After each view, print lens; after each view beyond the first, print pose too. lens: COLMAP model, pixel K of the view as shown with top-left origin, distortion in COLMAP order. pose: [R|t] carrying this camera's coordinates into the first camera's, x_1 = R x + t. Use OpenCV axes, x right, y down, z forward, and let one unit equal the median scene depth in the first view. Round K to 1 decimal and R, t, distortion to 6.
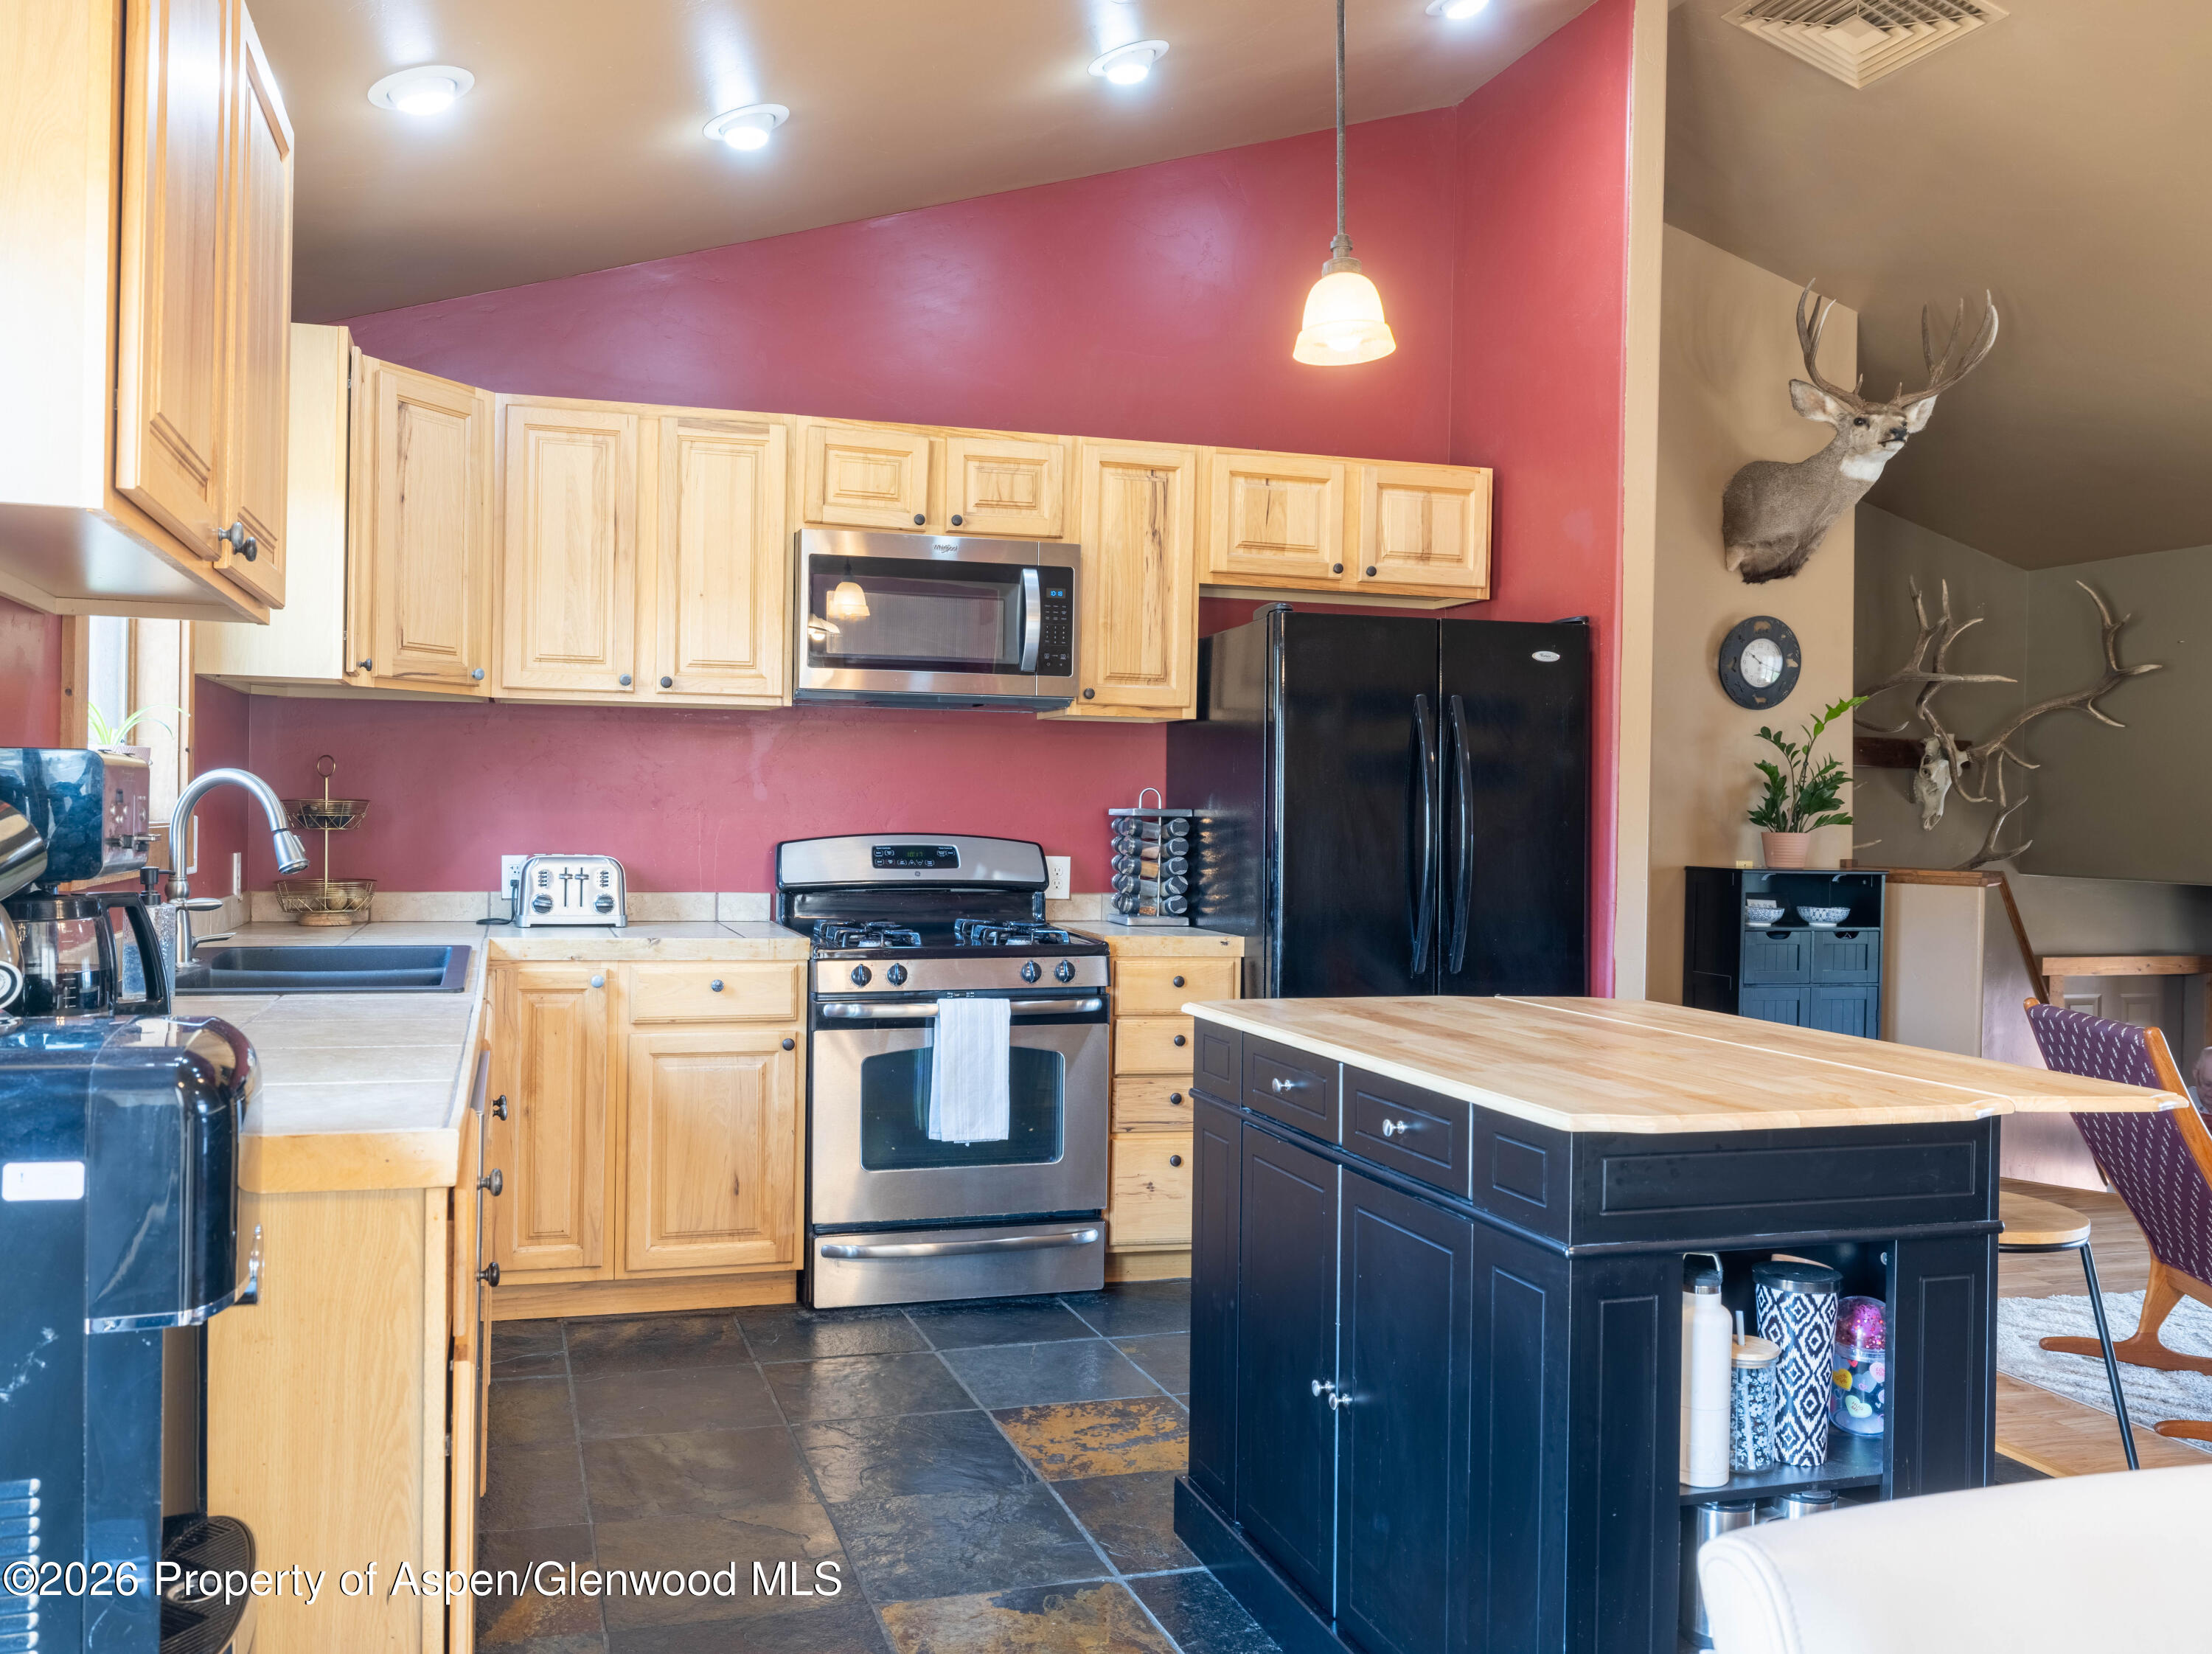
lens RADIAL K [[1740.4, 0, 977.0], [0, 1740.4, 823.8], [0, 0, 1]] dist [0.004421, -0.003154]
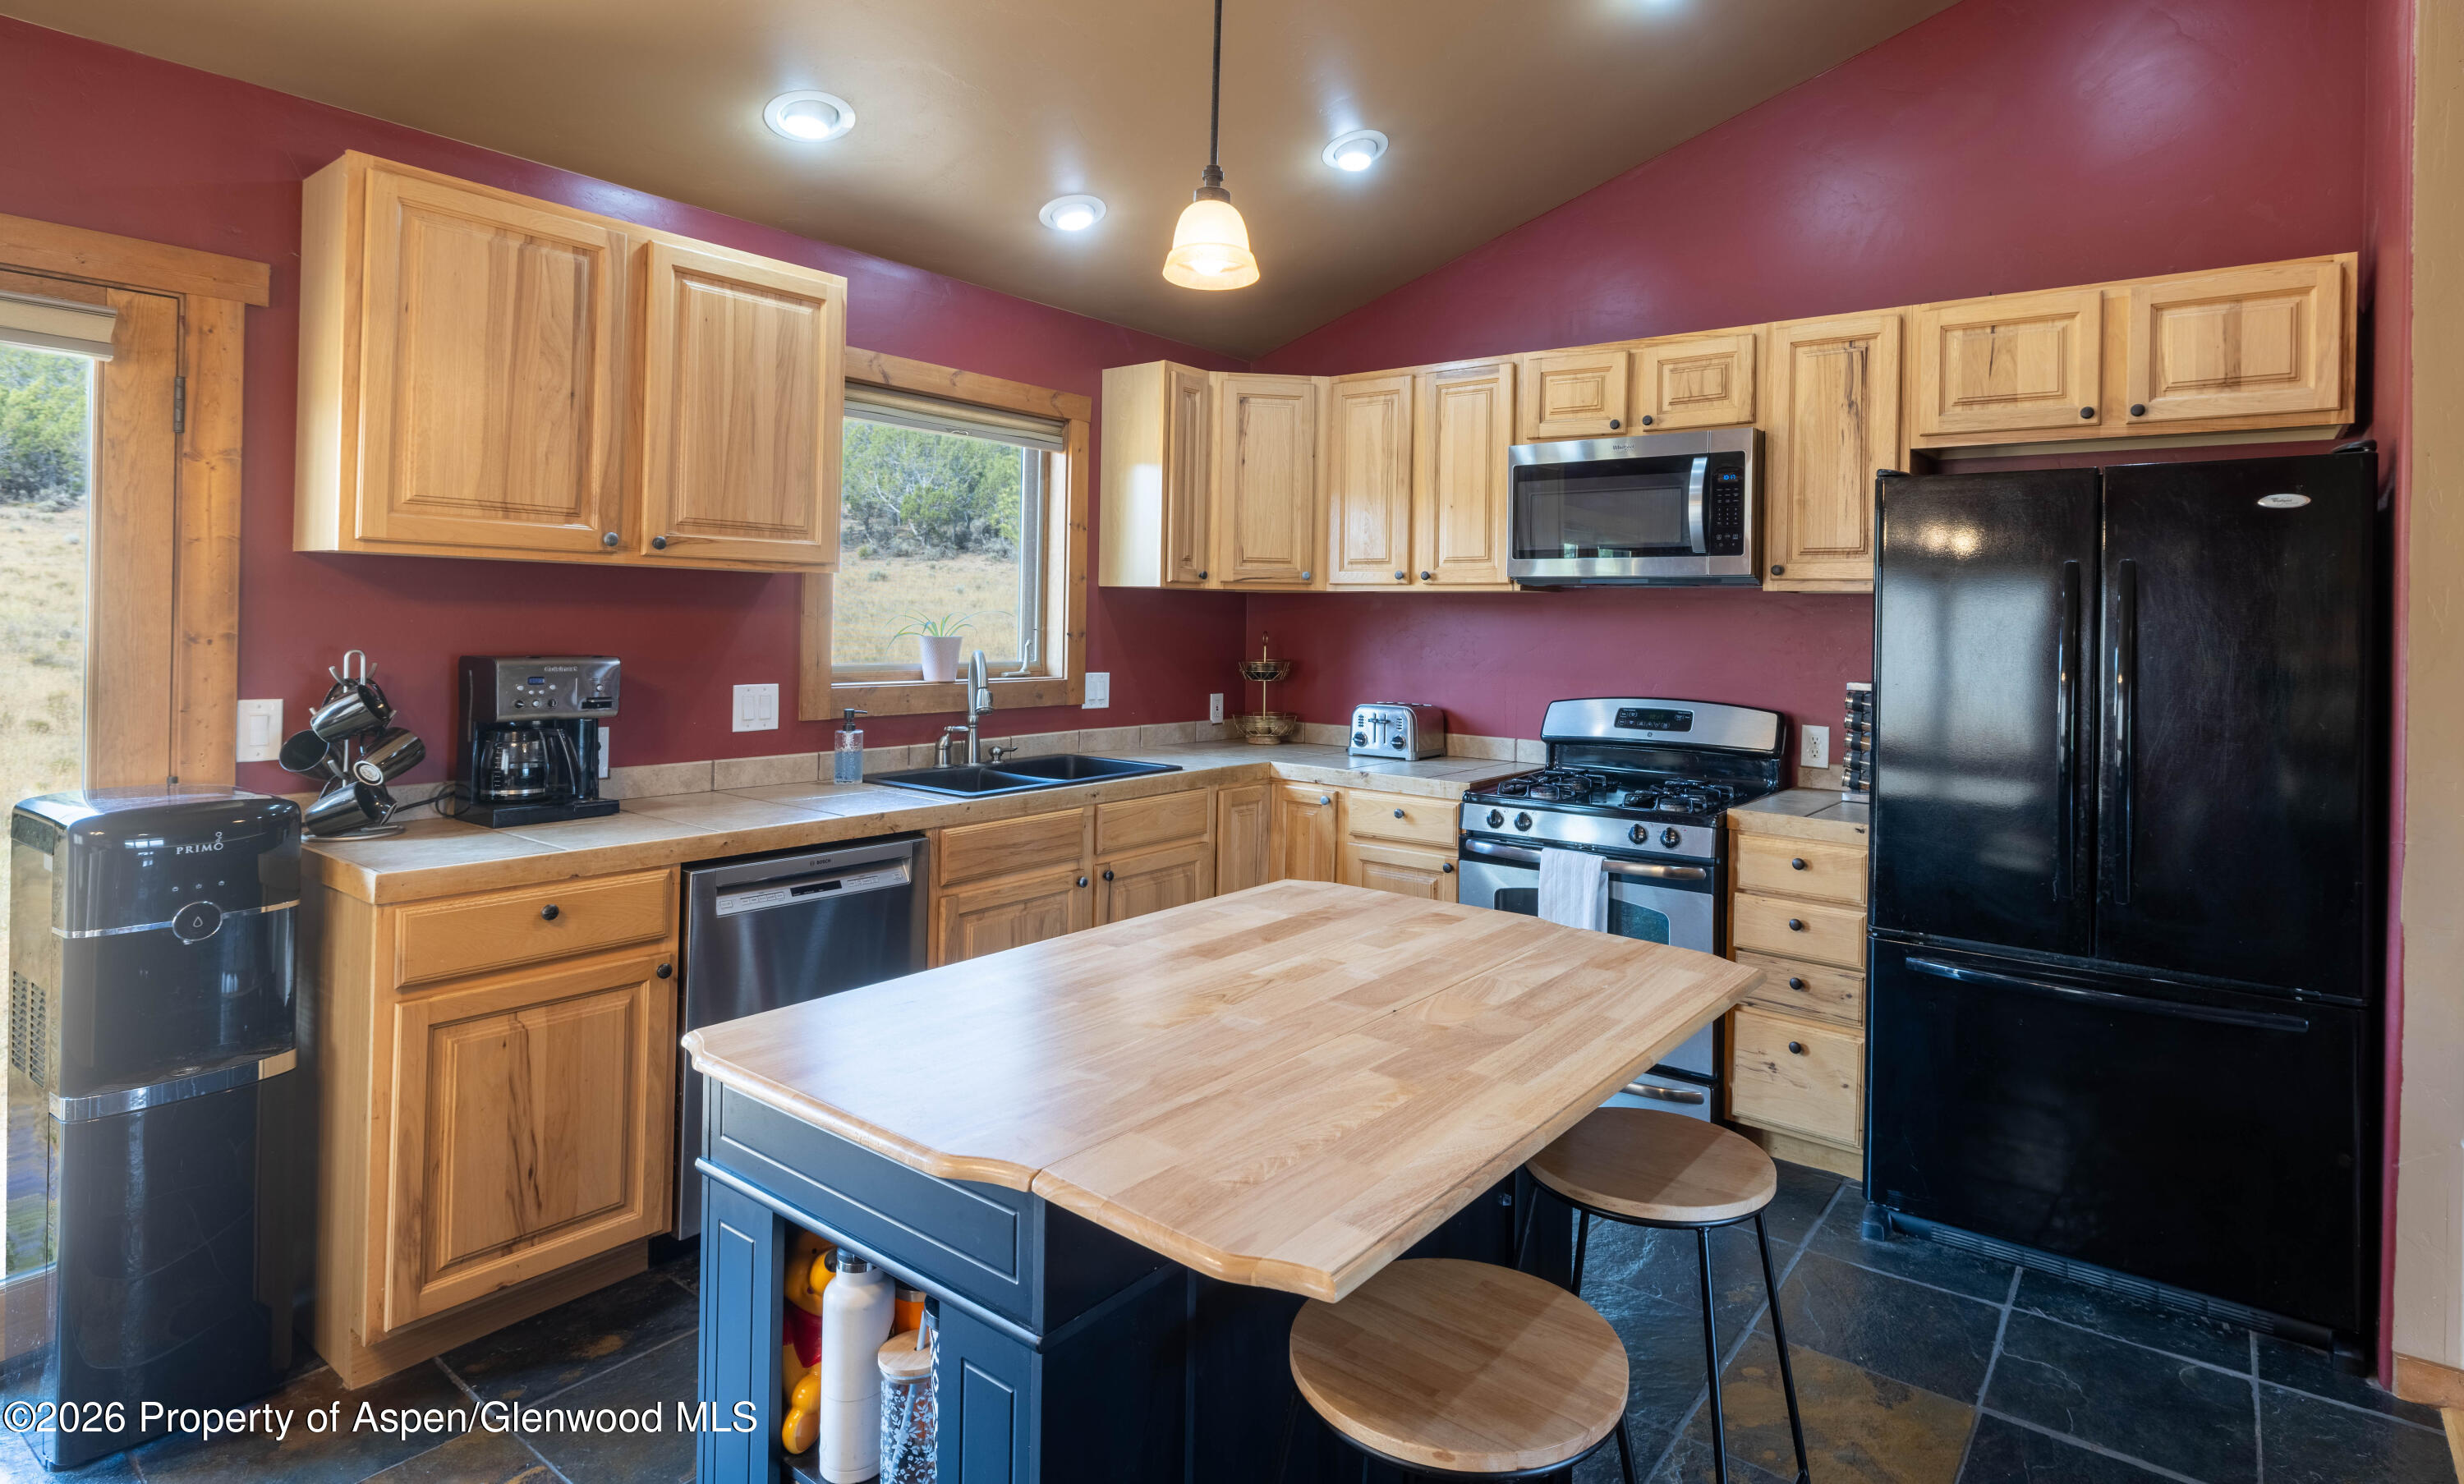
lens RADIAL K [[1248.7, 0, 1313.0], [0, 1248.7, 616.6], [0, 0, 1]] dist [-0.003489, 0.000052]
pose [[0.627380, -0.007016, -0.778682, 0.490399], [-0.014024, 0.999695, -0.020306, -0.030111], [0.778587, 0.023660, 0.627091, 0.343772]]
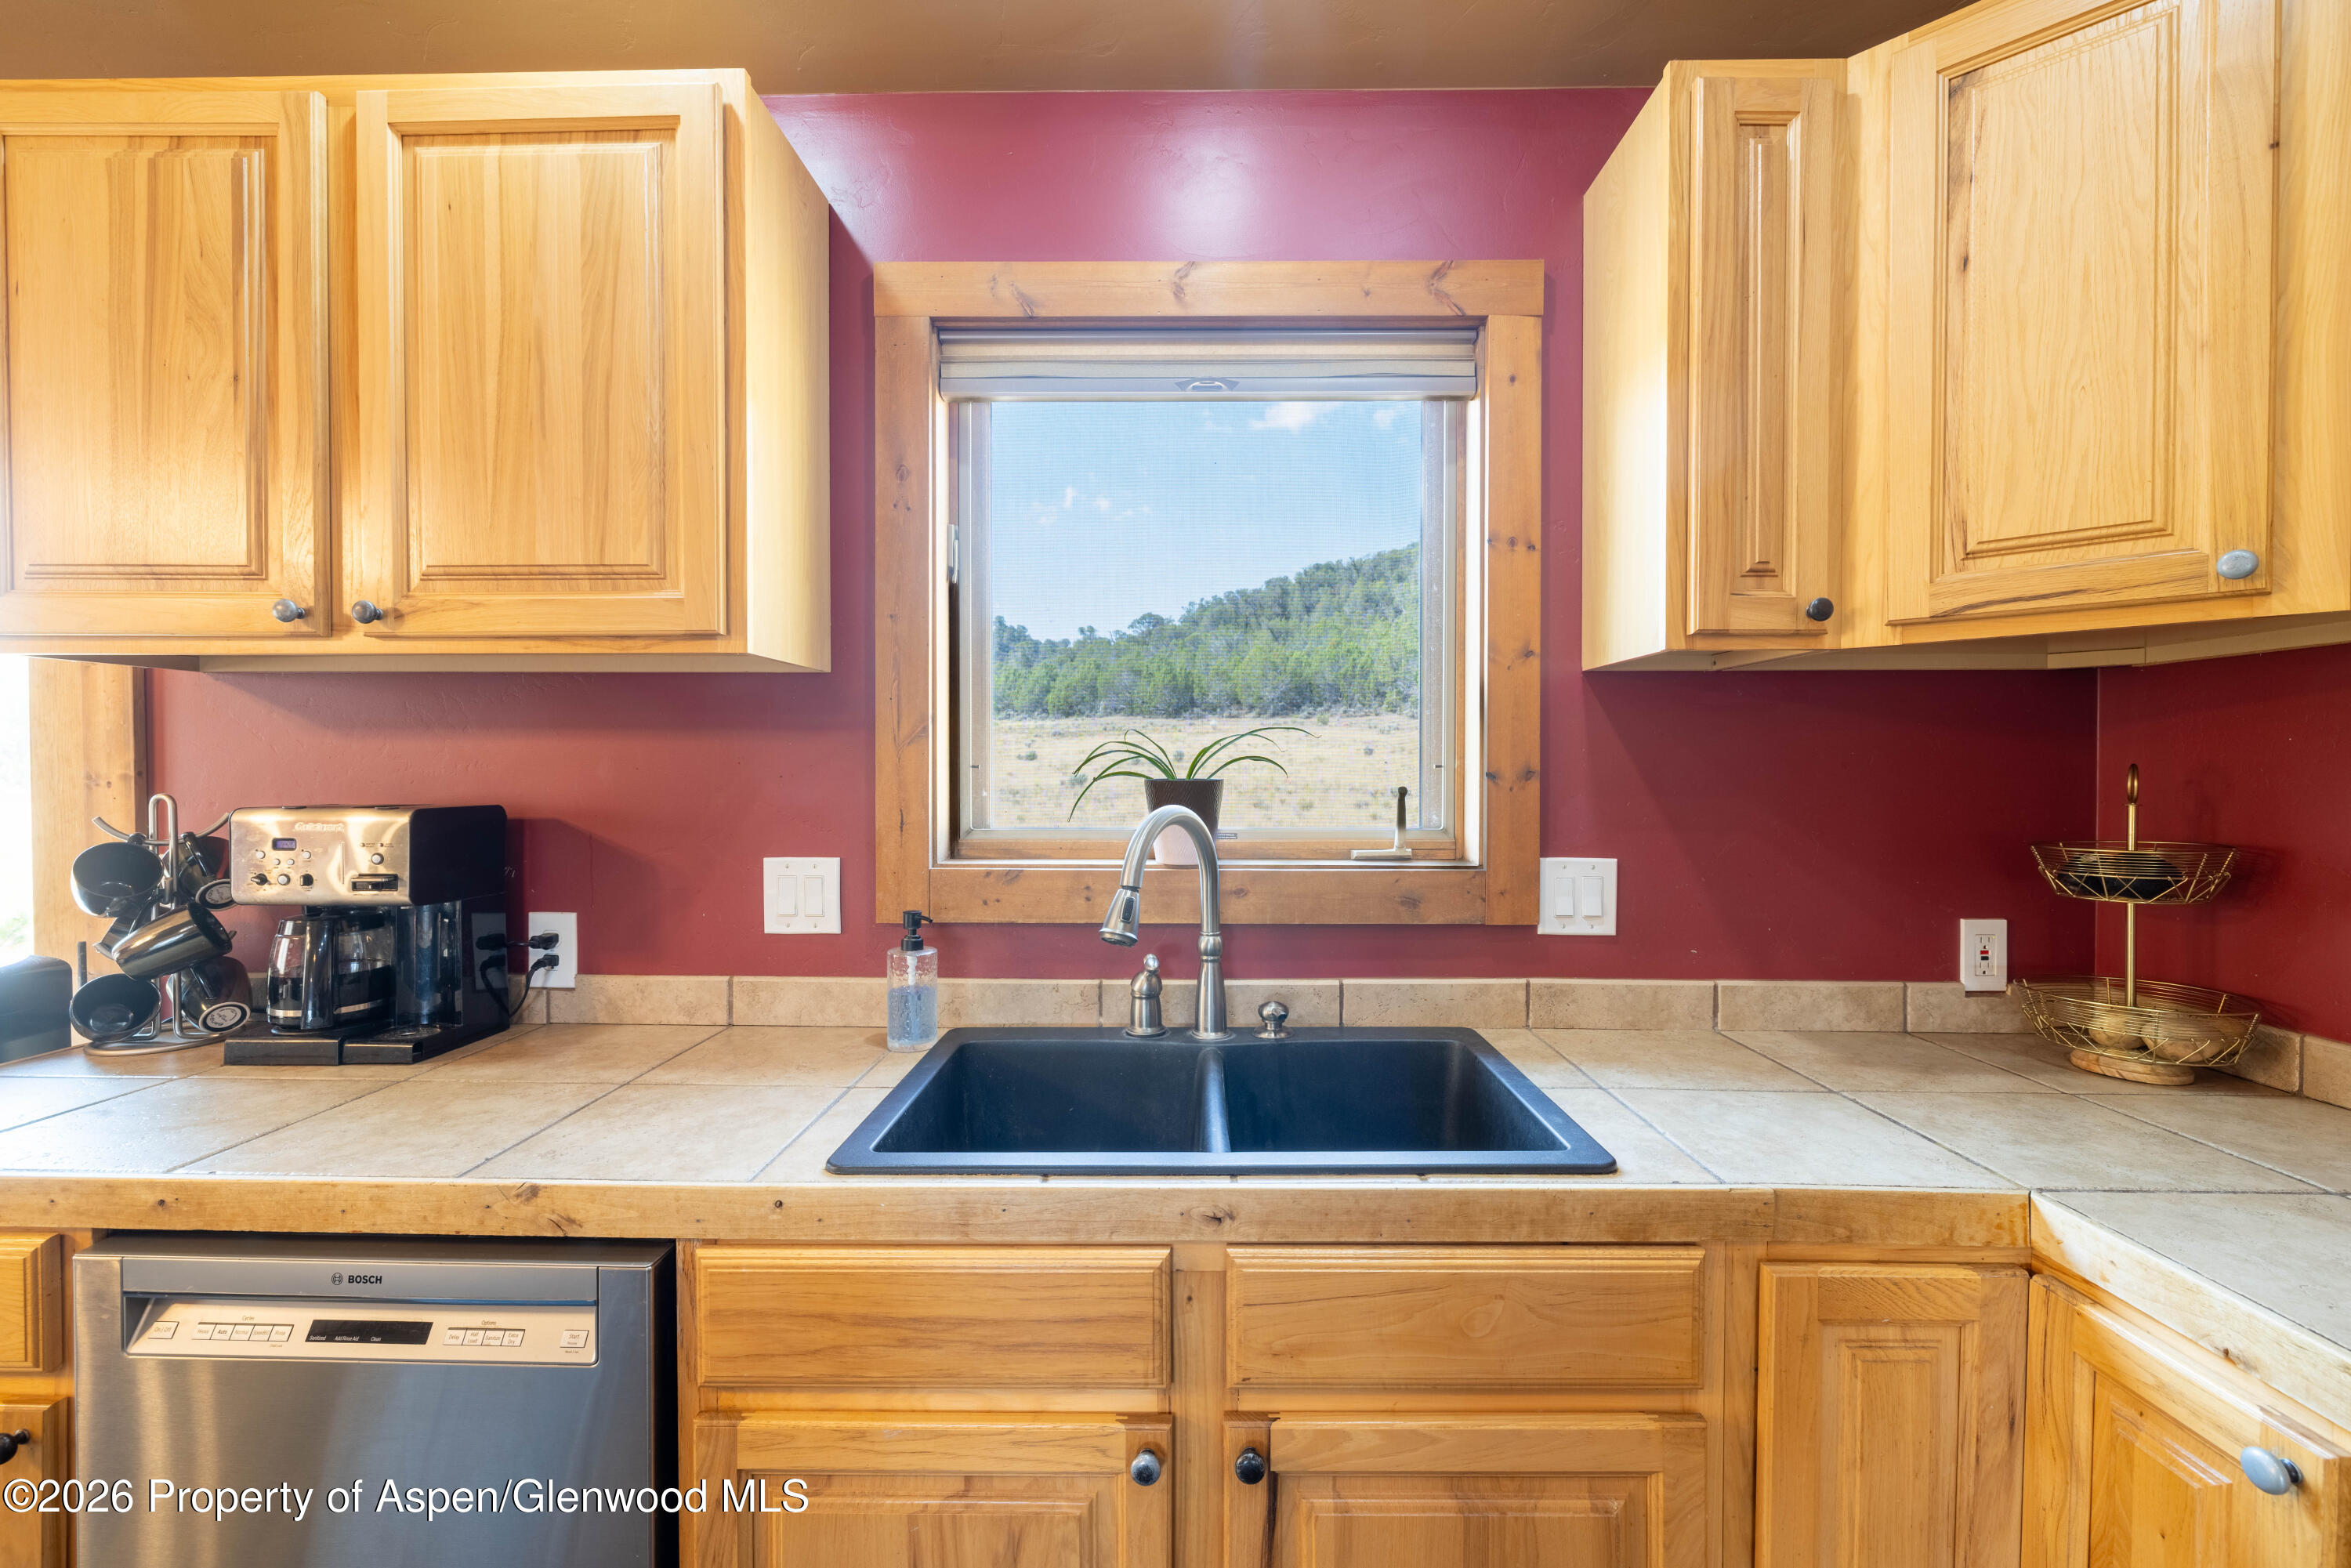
lens RADIAL K [[986.9, 0, 1181.0], [0, 986.9, 779.3], [0, 0, 1]] dist [0.001273, -0.000614]
pose [[-0.274501, -0.006328, -0.961566, 0.009019], [-0.013039, 0.999911, -0.002858, -0.029212], [0.961499, 0.011754, -0.274559, 0.782137]]
